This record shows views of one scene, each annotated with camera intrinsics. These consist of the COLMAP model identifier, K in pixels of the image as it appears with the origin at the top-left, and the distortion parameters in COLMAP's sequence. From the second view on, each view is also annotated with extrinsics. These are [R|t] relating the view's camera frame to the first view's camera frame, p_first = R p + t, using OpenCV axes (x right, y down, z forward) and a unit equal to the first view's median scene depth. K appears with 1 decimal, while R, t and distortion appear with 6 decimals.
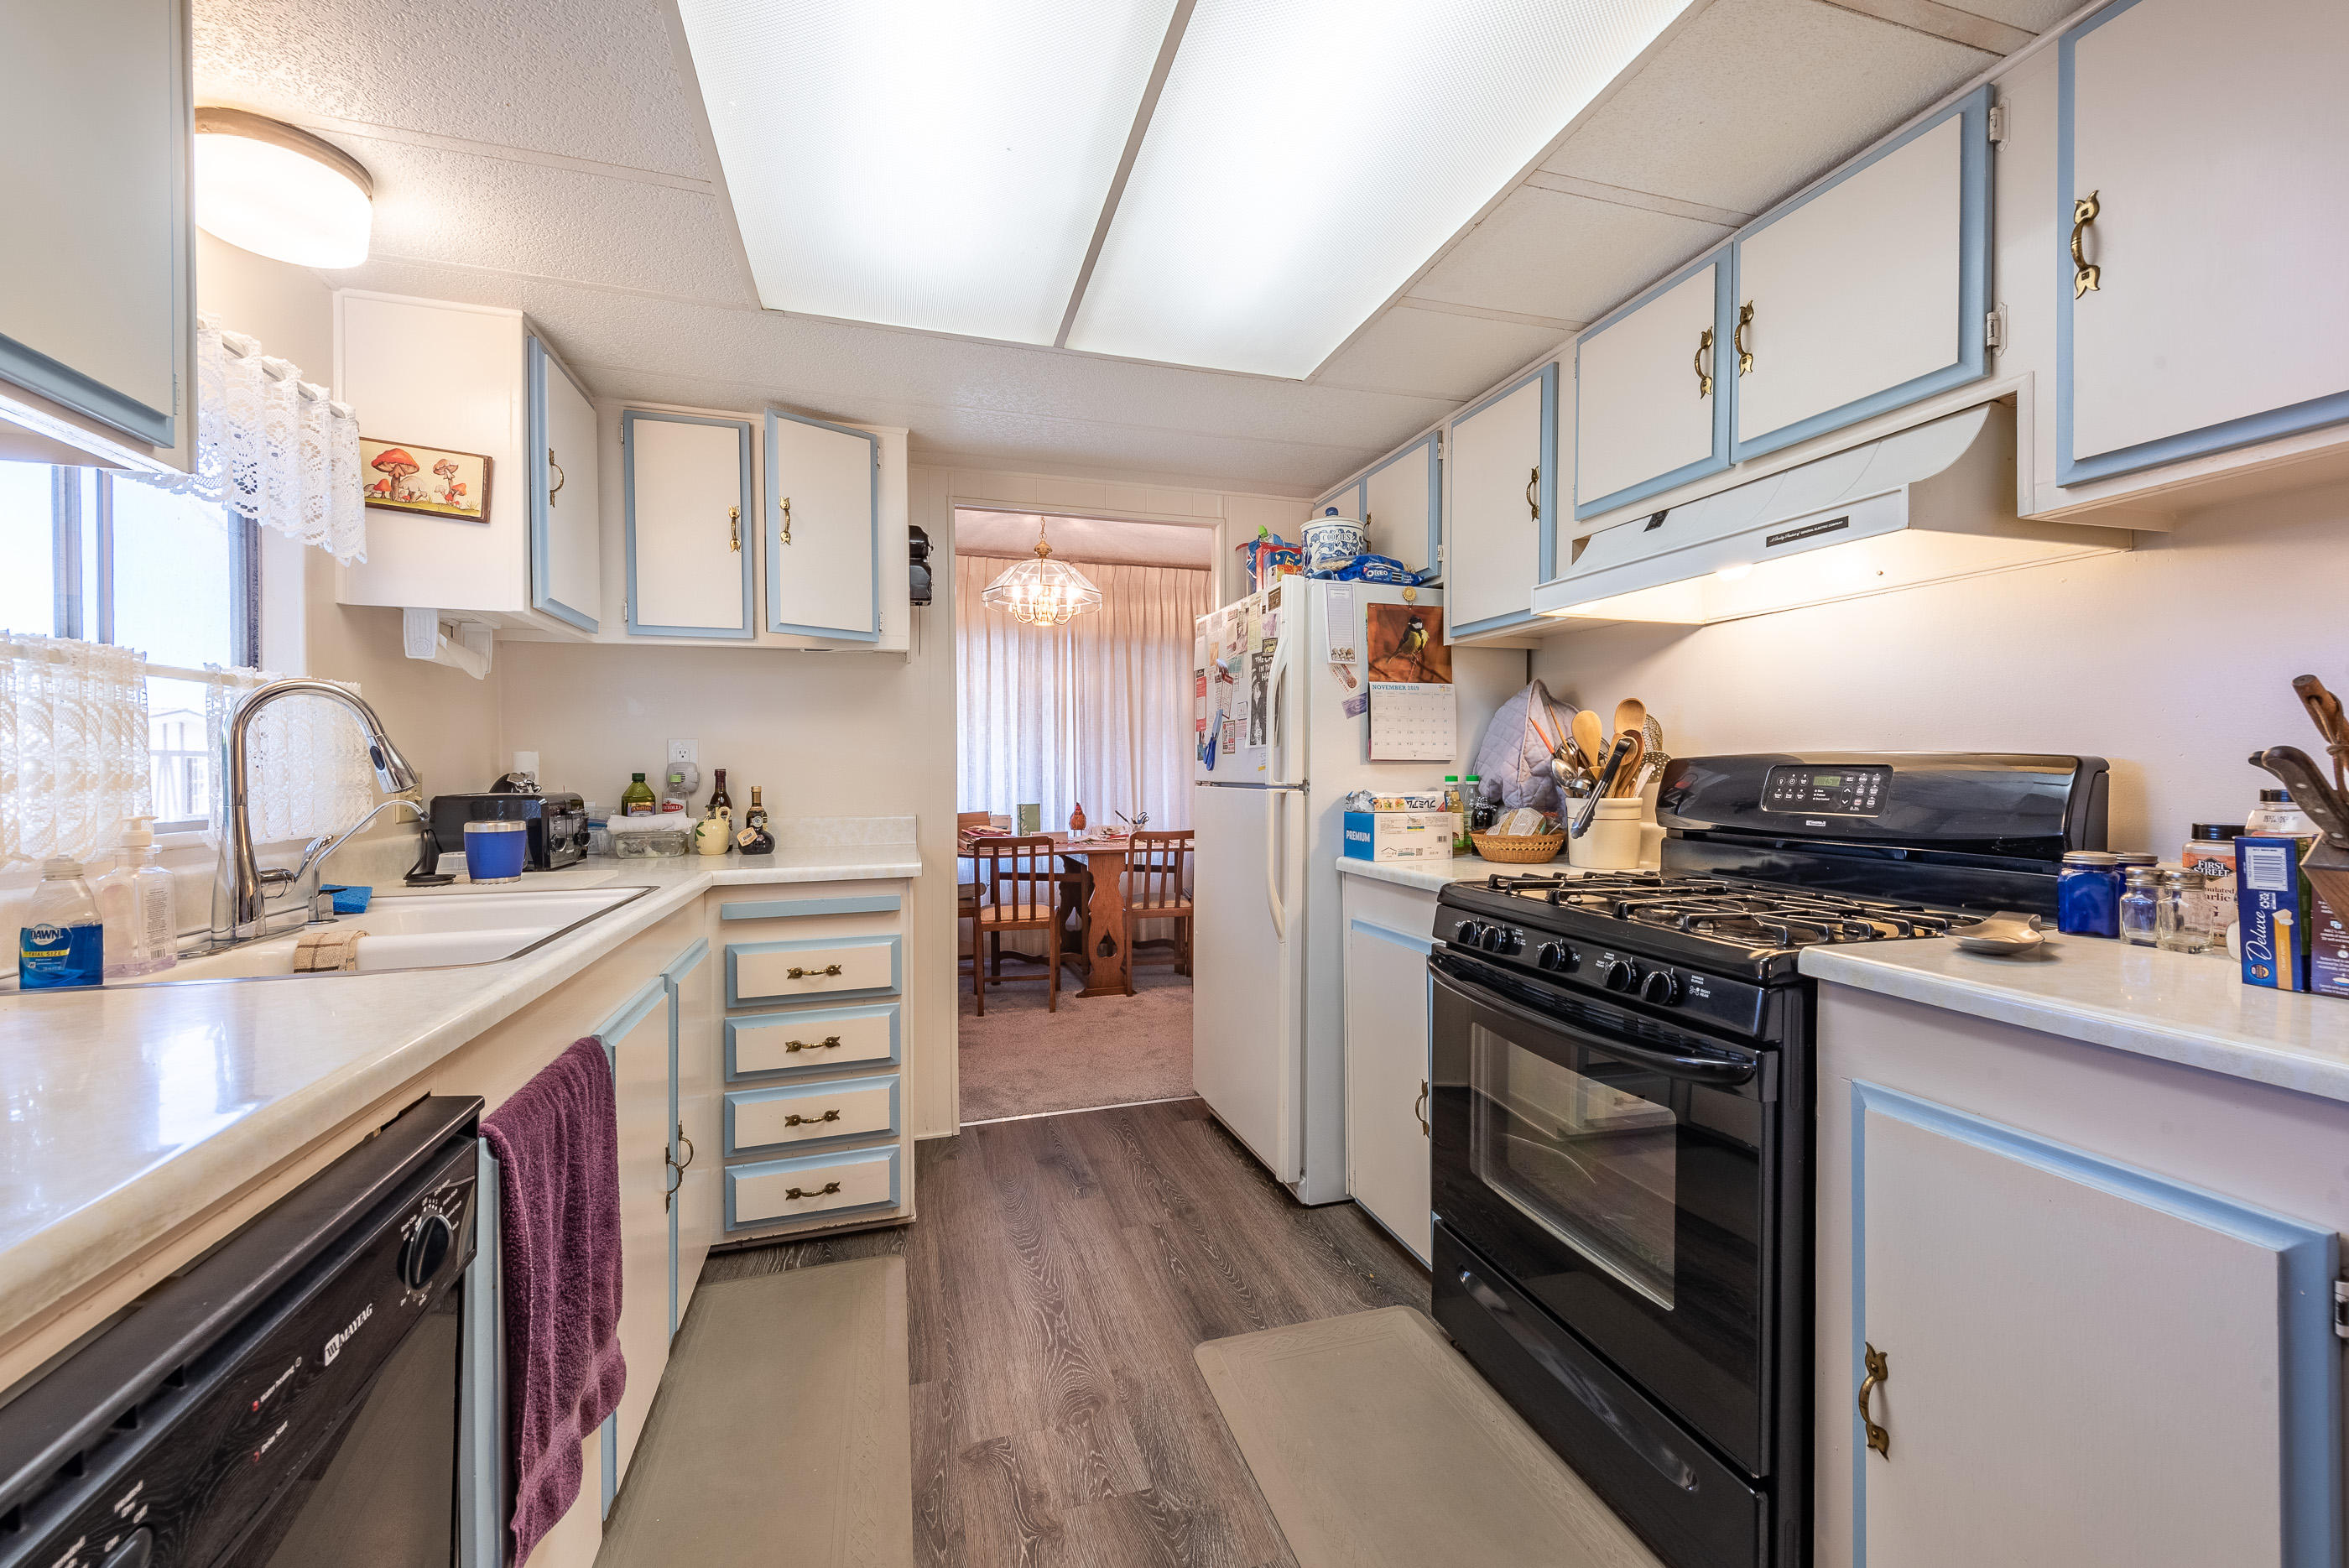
lens RADIAL K [[929.7, 0, 1184.3], [0, 929.7, 770.5], [0, 0, 1]] dist [0.013410, -0.007080]
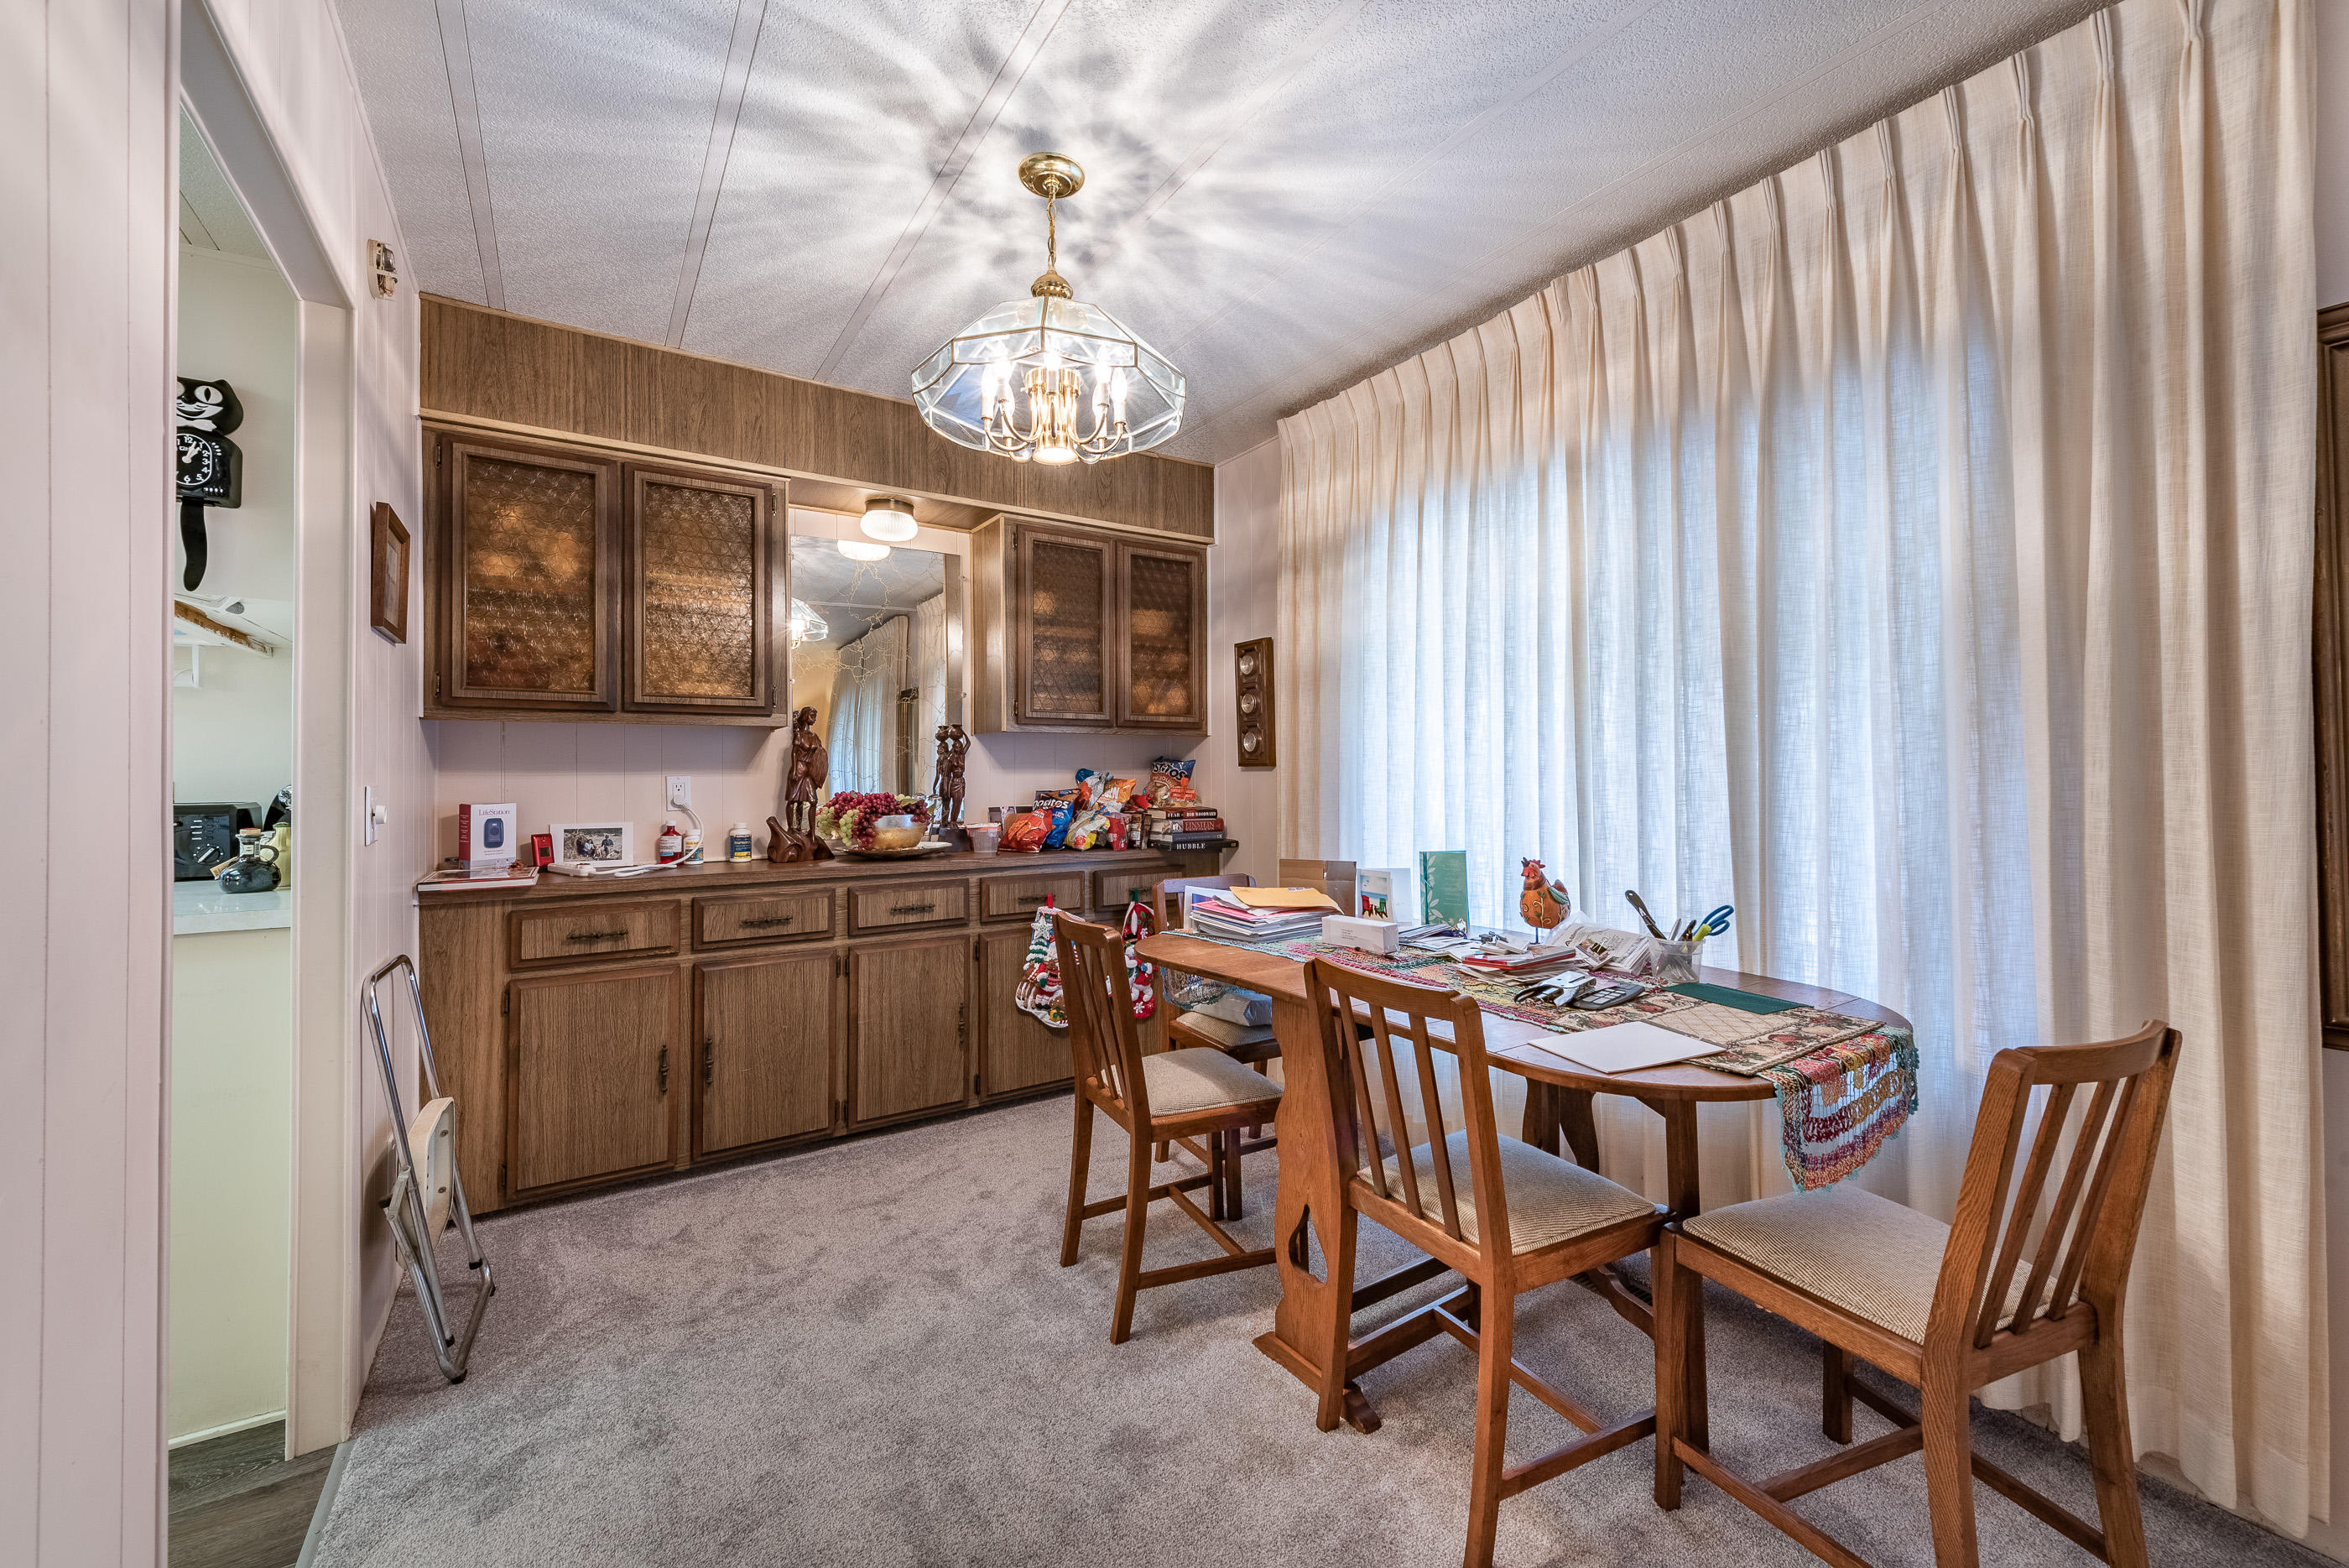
lens RADIAL K [[929.7, 0, 1184.3], [0, 929.7, 770.5], [0, 0, 1]] dist [0.013410, -0.007080]
pose [[0.274831, -0.003695, -0.961485, 0.532471], [0.002795, 0.999991, -0.003044, -0.007385], [0.961488, -0.001851, 0.274839, 1.681879]]
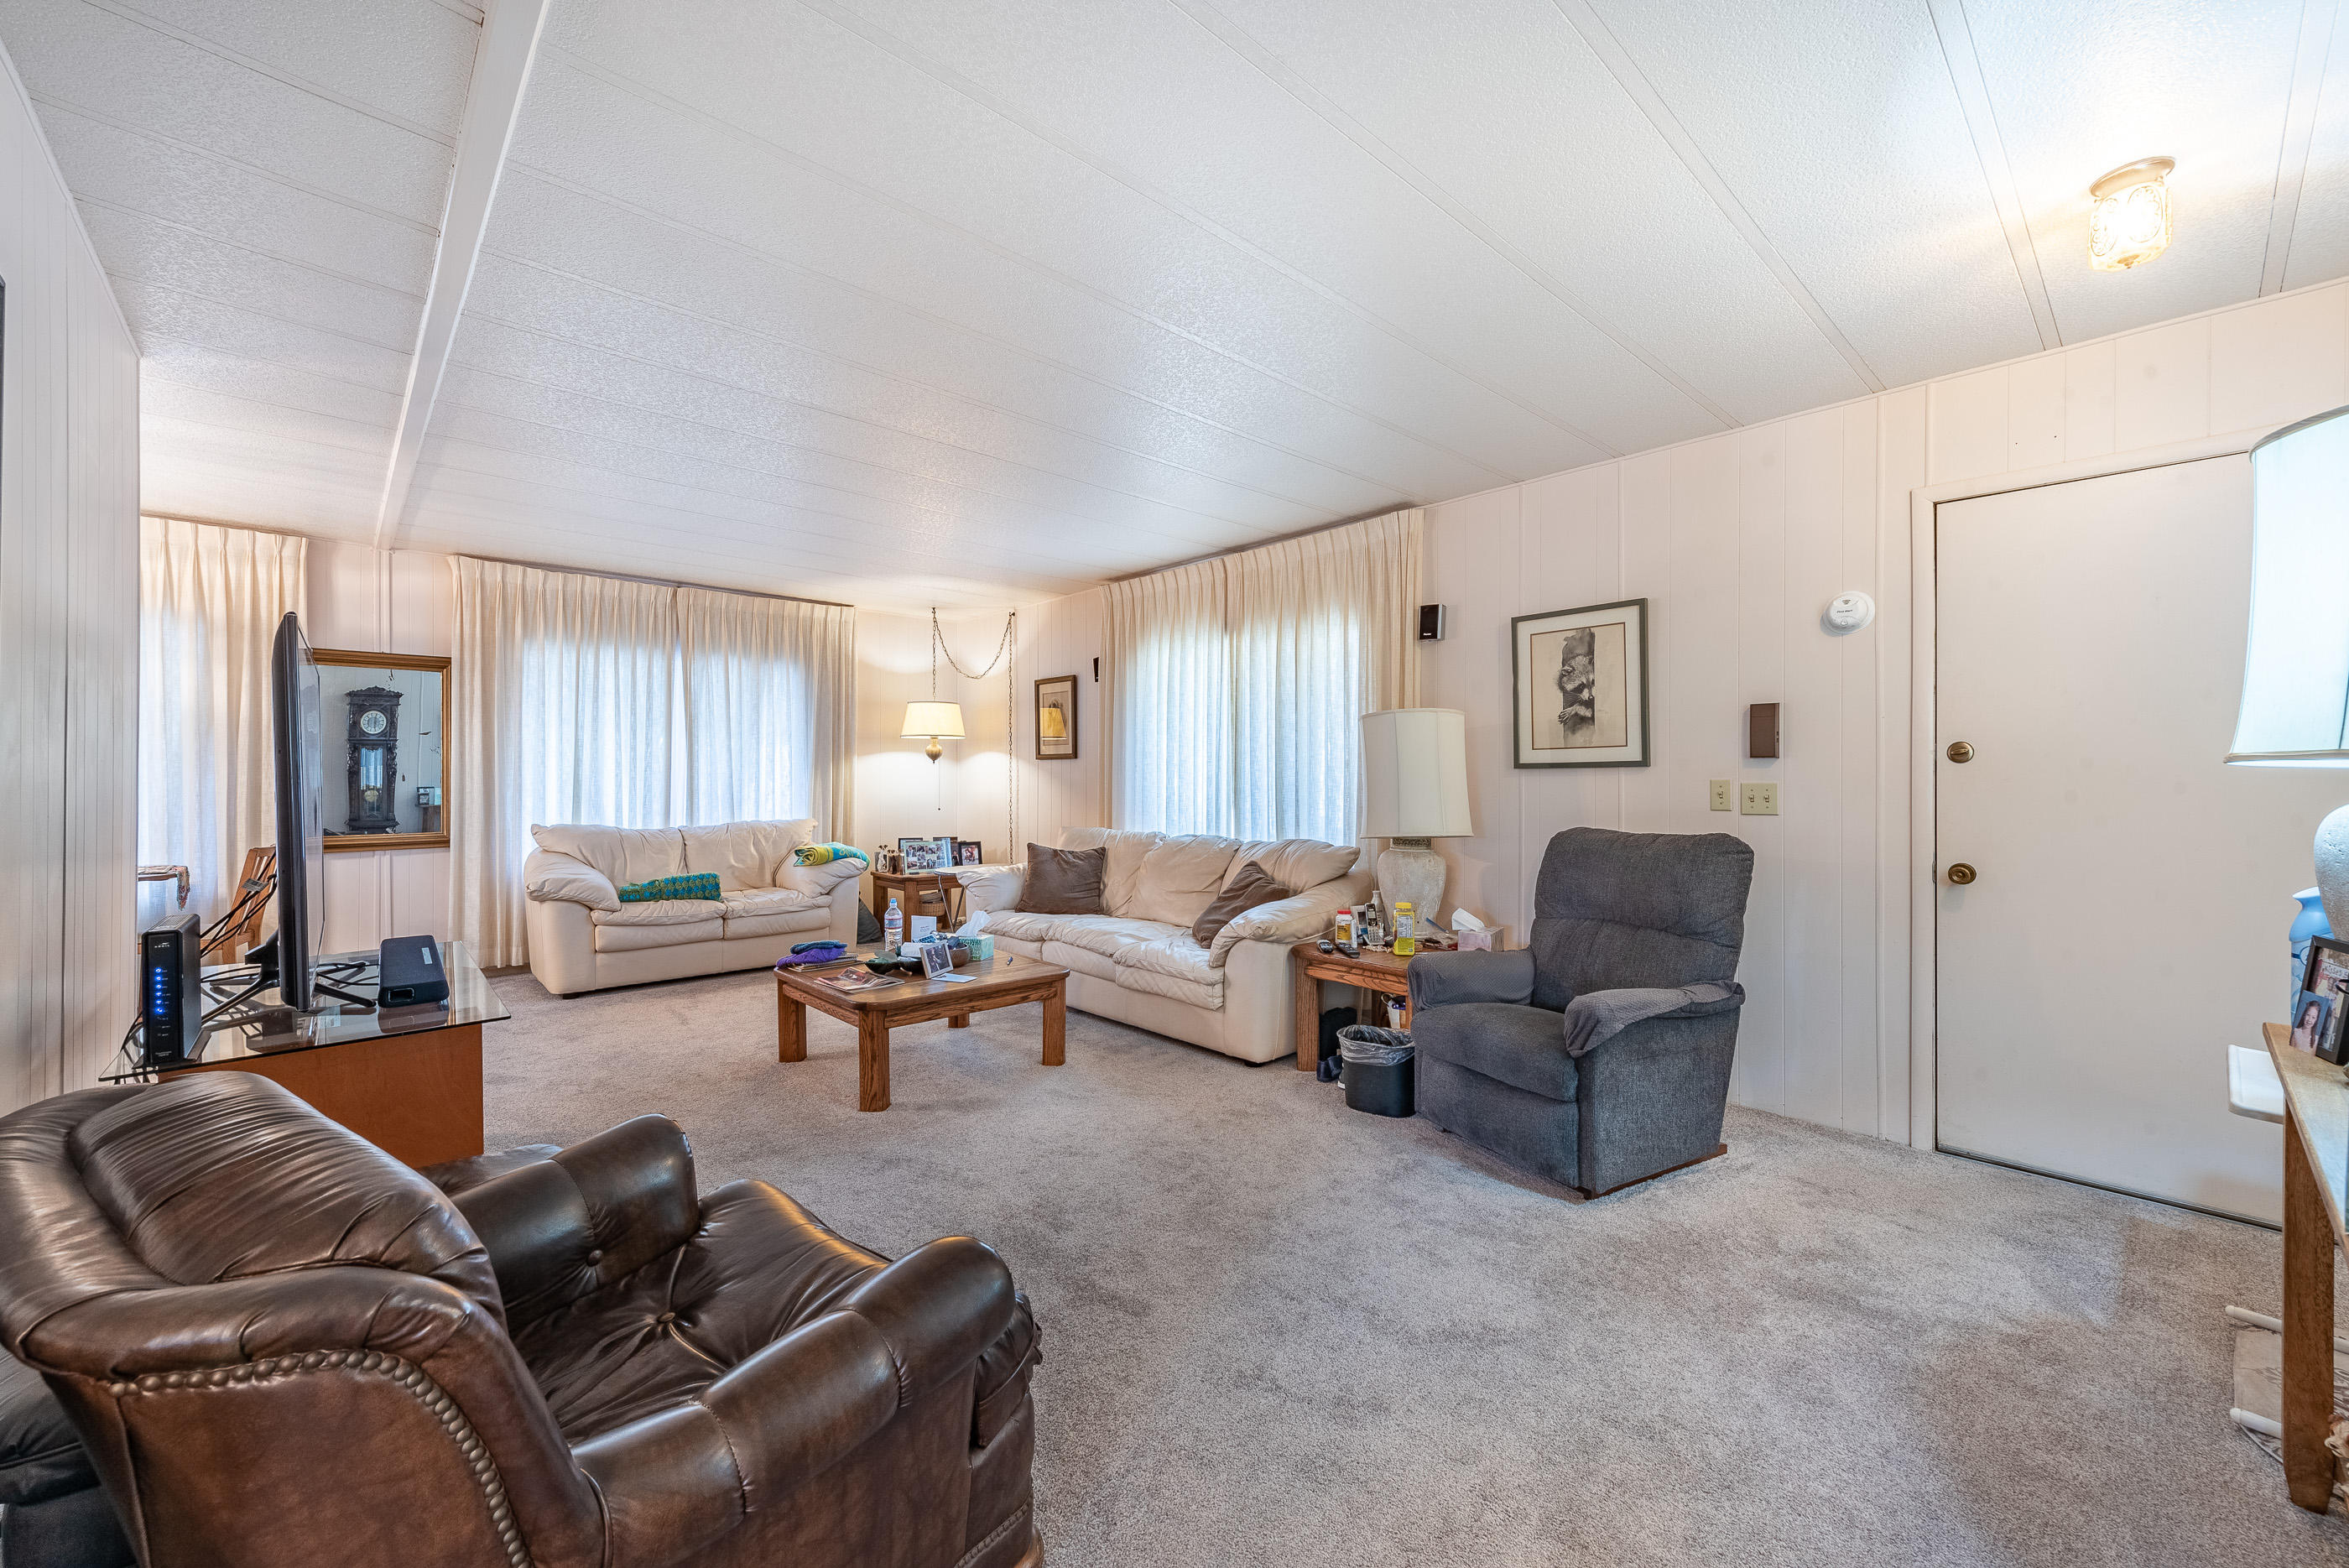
lens RADIAL K [[929.7, 0, 1184.3], [0, 929.7, 770.5], [0, 0, 1]] dist [0.013410, -0.007080]
pose [[0.904444, 0.010263, 0.426469, 1.040668], [-0.004946, 0.999896, -0.013574, -0.001586], [-0.426564, 0.010168, 0.904400, -0.166824]]
